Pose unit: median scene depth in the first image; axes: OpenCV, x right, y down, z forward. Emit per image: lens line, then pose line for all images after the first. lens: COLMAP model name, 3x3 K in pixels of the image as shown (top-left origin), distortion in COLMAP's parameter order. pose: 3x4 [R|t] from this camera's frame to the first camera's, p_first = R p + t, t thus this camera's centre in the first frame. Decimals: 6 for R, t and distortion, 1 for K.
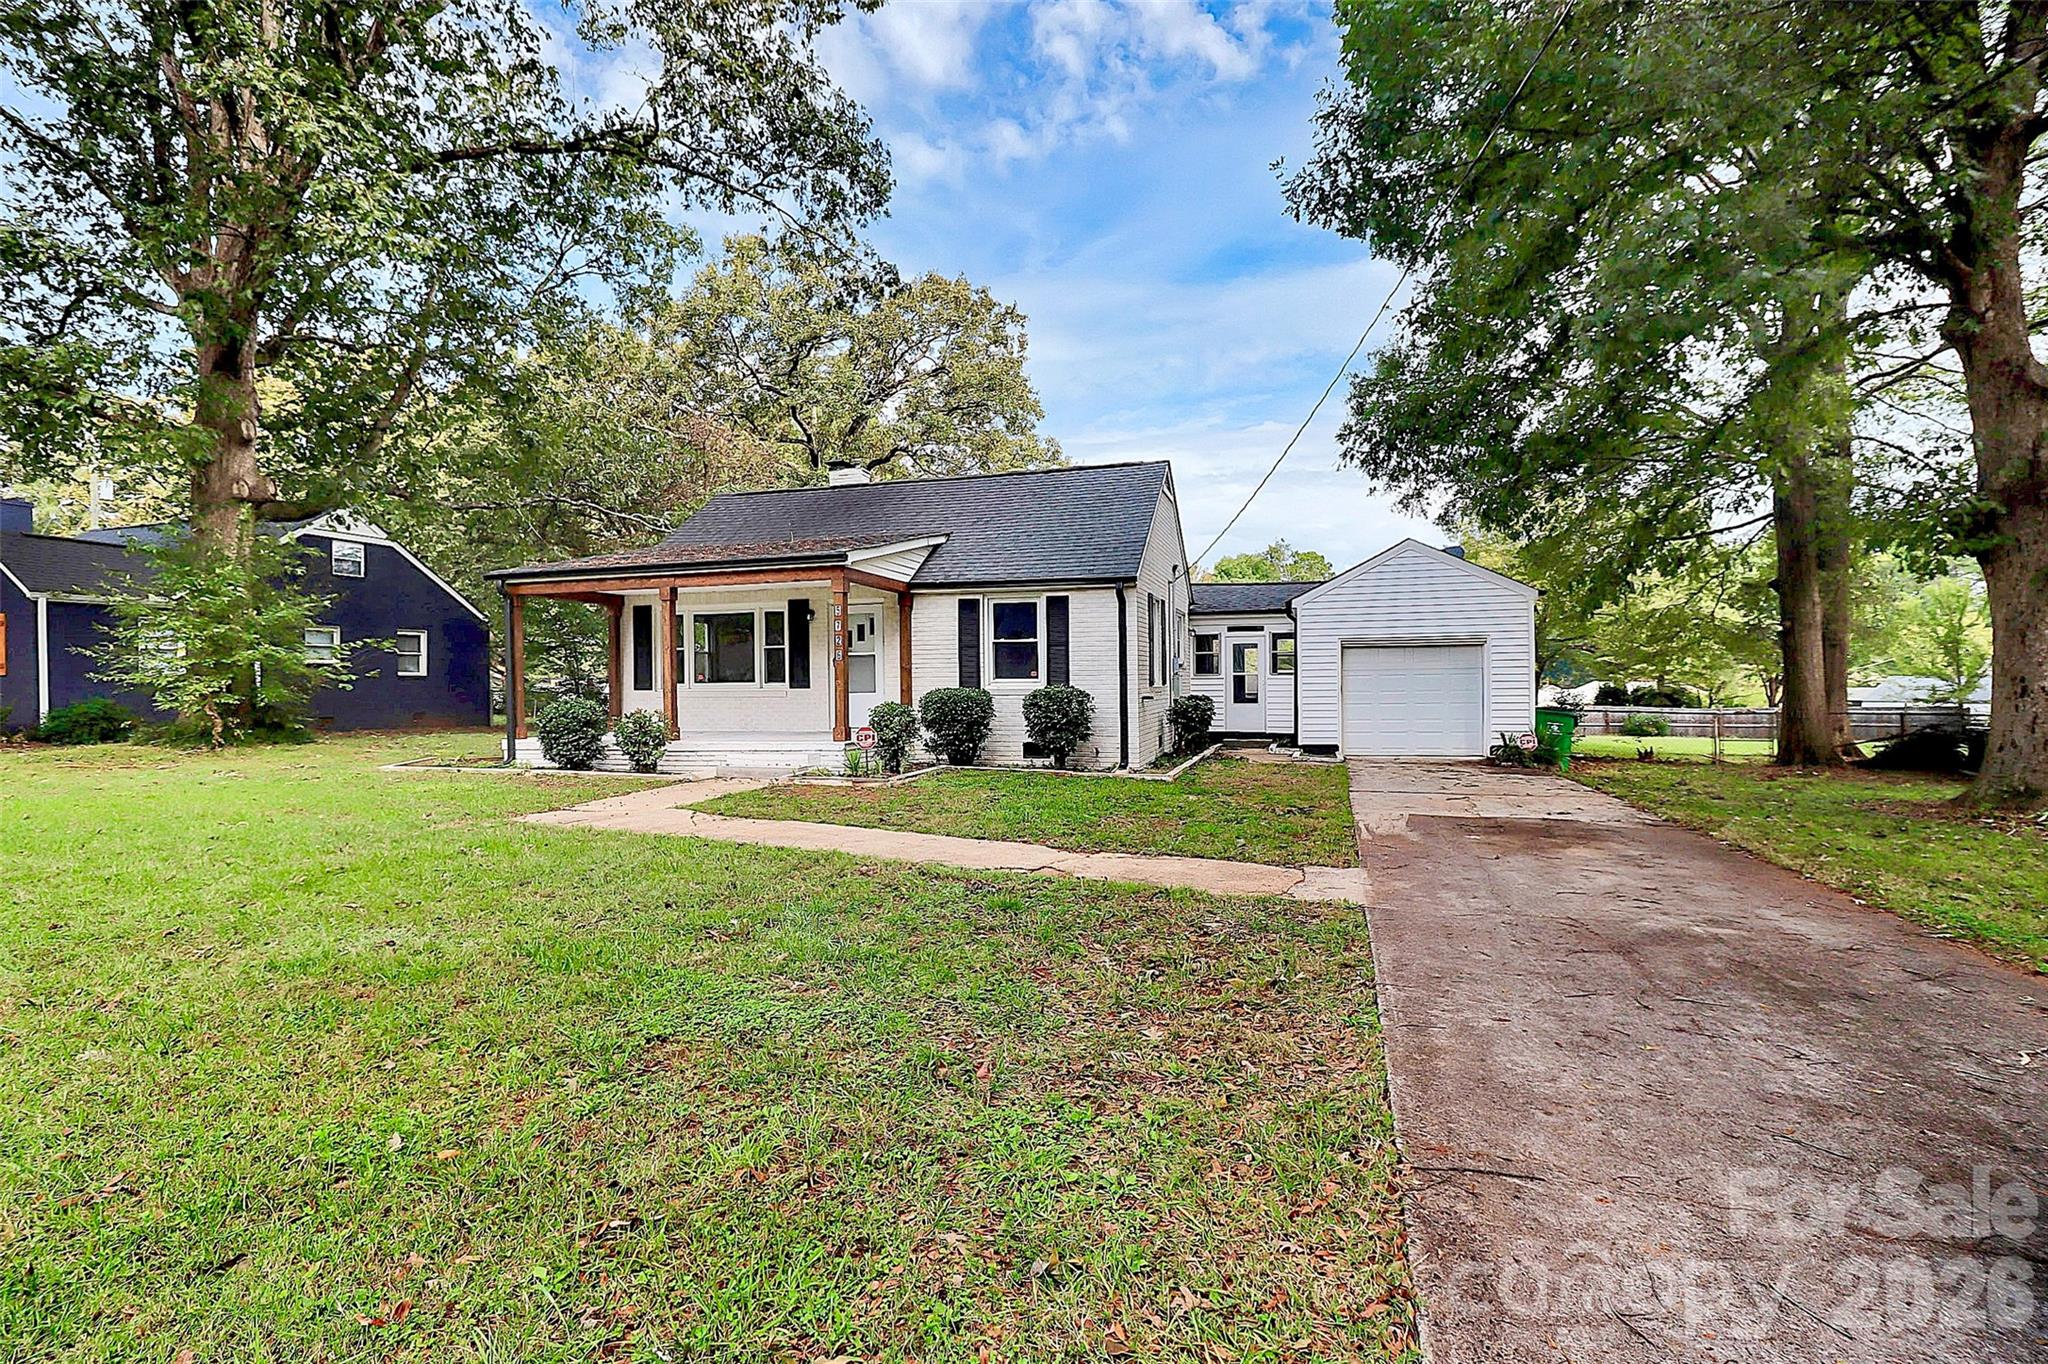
lens RADIAL K [[975.0, 0, 1030.1], [0, 975.0, 689.1], [0, 0, 1]] dist [0.007863, -0.012137]
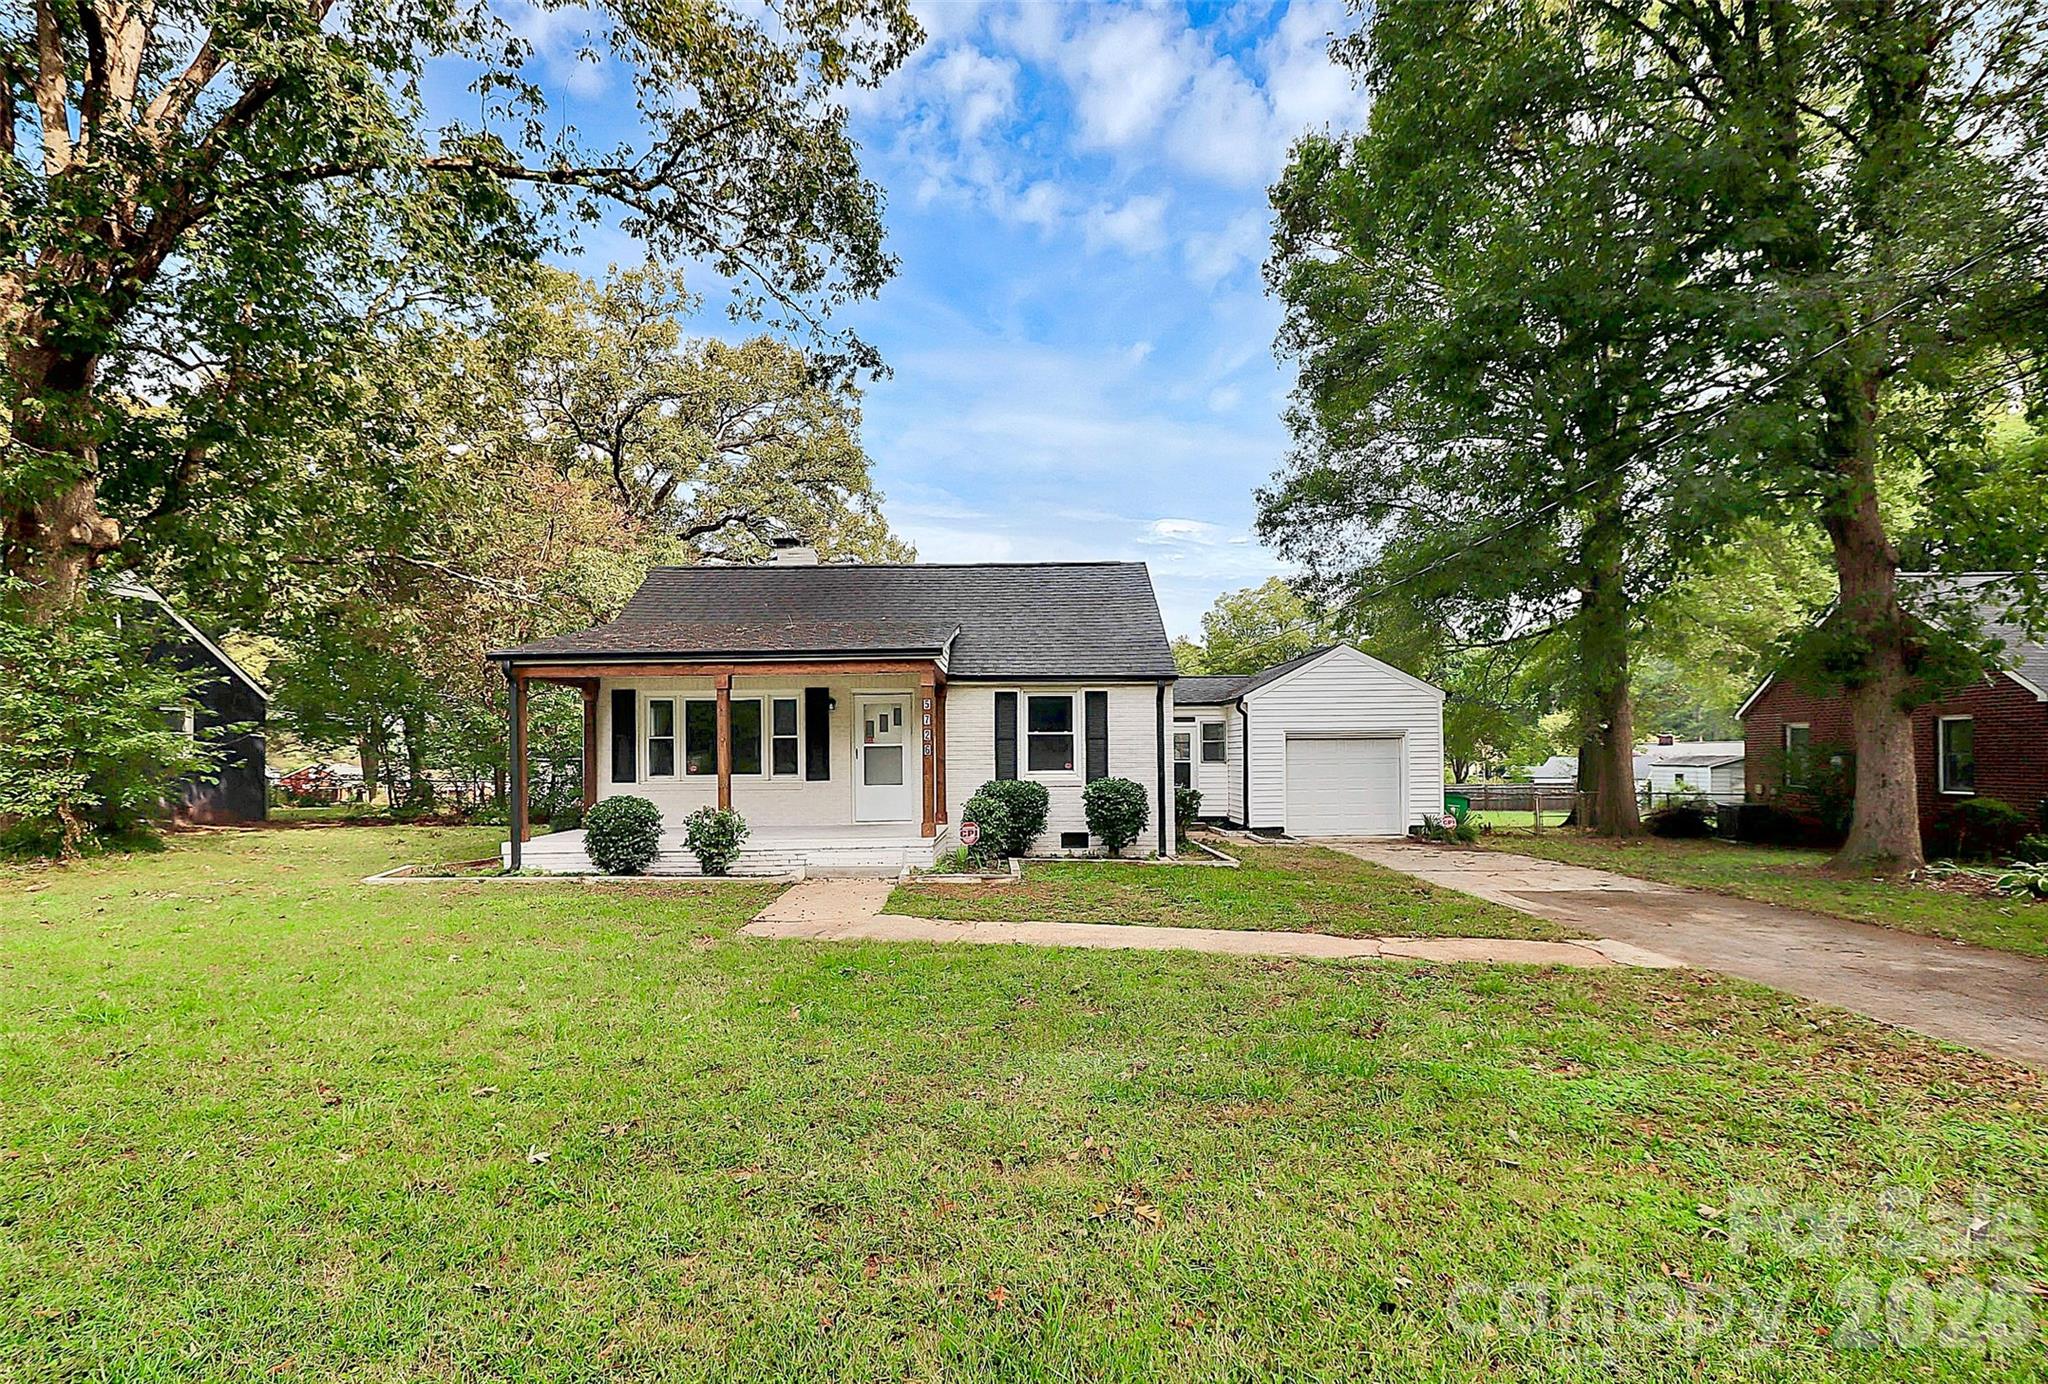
lens RADIAL K [[975.0, 0, 1026.1], [0, 975.0, 753.1], [0, 0, 1]] dist [0.007863, -0.012137]
pose [[0.956616, 0.001384, 0.291349, -0.315497], [0.001621, 0.999948, -0.010073, -0.017339], [-0.291348, 0.010108, 0.956564, 0.022959]]
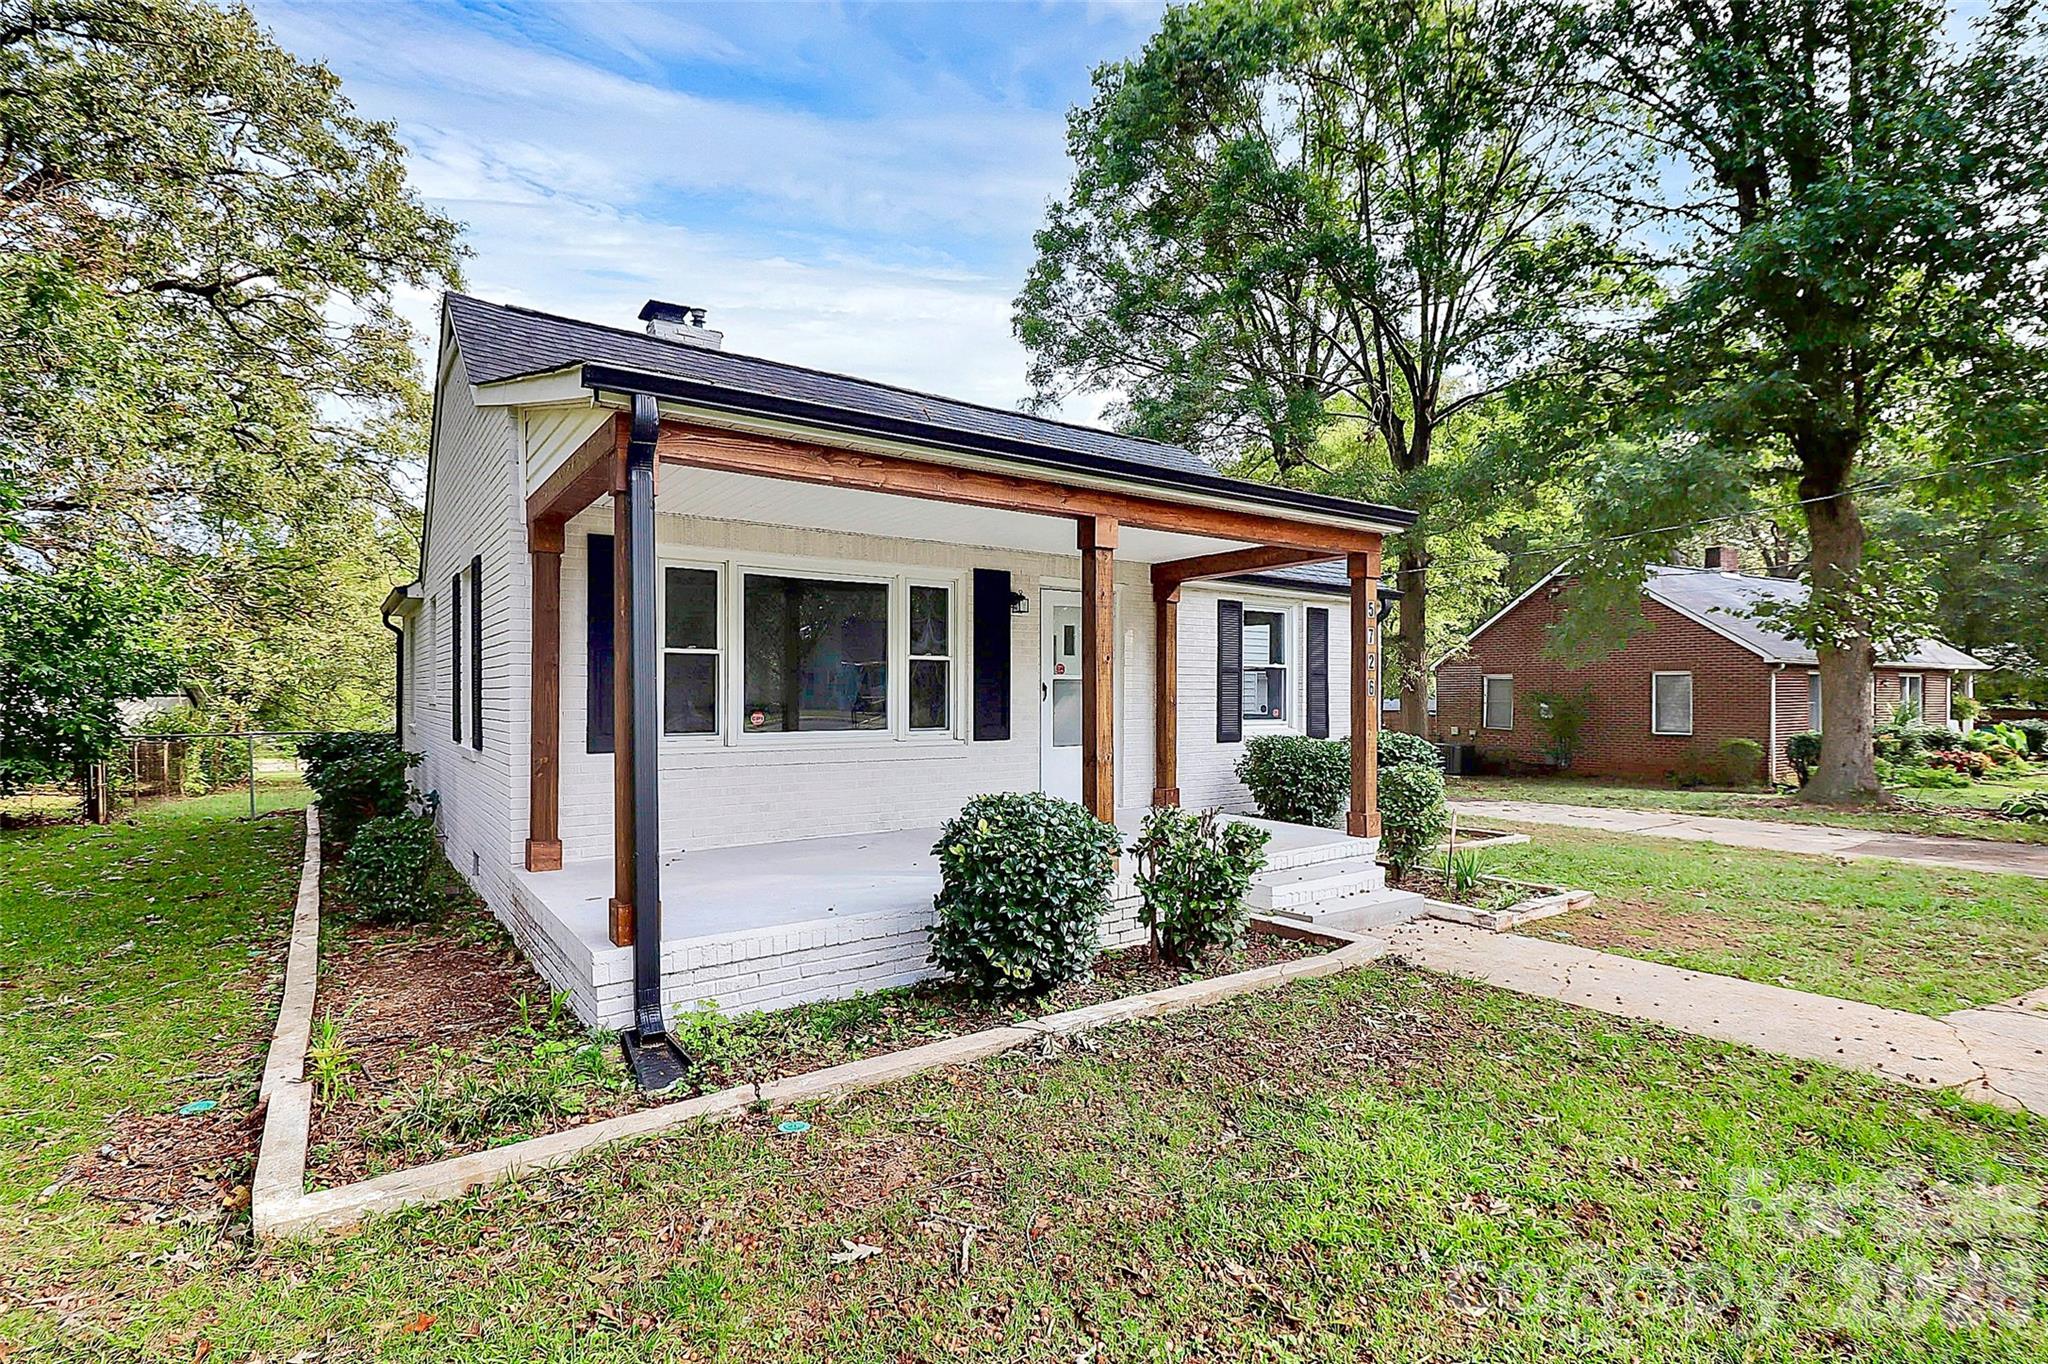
lens RADIAL K [[975.0, 0, 1021.0], [0, 975.0, 689.1], [0, 0, 1]] dist [0.007863, -0.012137]
pose [[0.608229, 0.014759, 0.793624, -0.632296], [-0.002008, 0.999853, -0.017055, -0.018943], [-0.793759, 0.008780, 0.608169, 0.660870]]
